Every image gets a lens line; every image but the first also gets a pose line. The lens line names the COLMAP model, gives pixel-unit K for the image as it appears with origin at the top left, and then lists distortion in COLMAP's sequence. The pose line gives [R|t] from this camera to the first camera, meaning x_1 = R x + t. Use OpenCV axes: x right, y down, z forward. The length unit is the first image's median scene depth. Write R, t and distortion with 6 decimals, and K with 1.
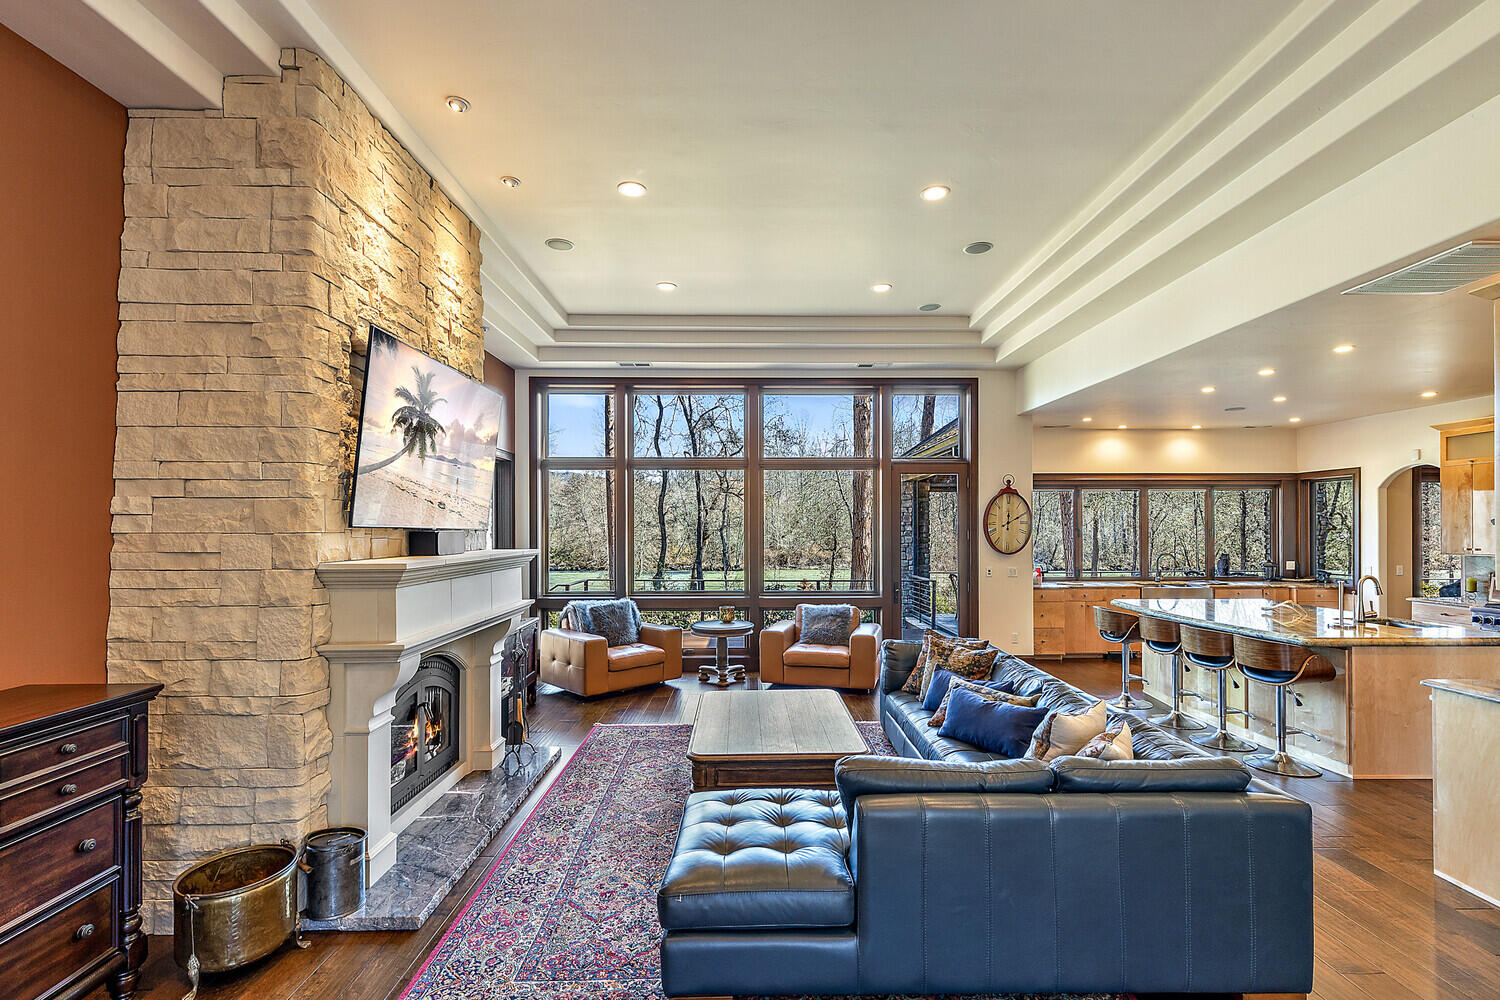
lens RADIAL K [[694.3, 0, 748.8], [0, 694.3, 516.2], [0, 0, 1]] dist [0.002456, 0.000737]
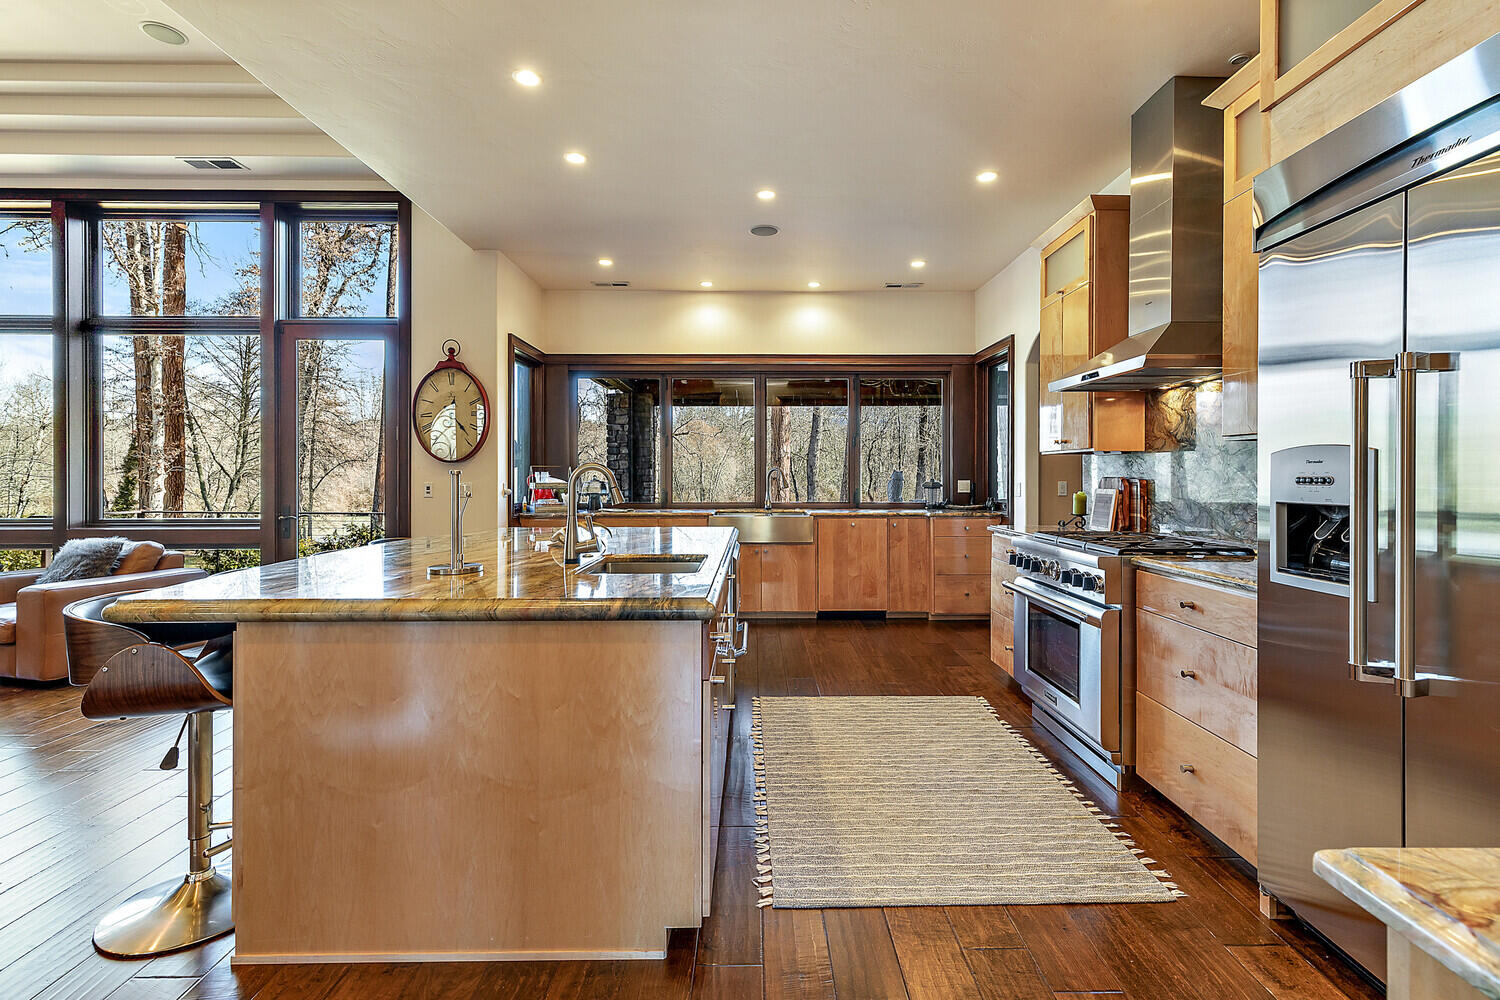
lens RADIAL K [[694.3, 0, 756.0], [0, 694.3, 472.9], [0, 0, 1]] dist [0.002456, 0.000737]
pose [[0.999991, 0.001318, 0.004076, 0.646094], [-0.001372, 0.999913, 0.013089, 0.055025], [-0.004059, -0.013095, 0.999906, 0.341747]]
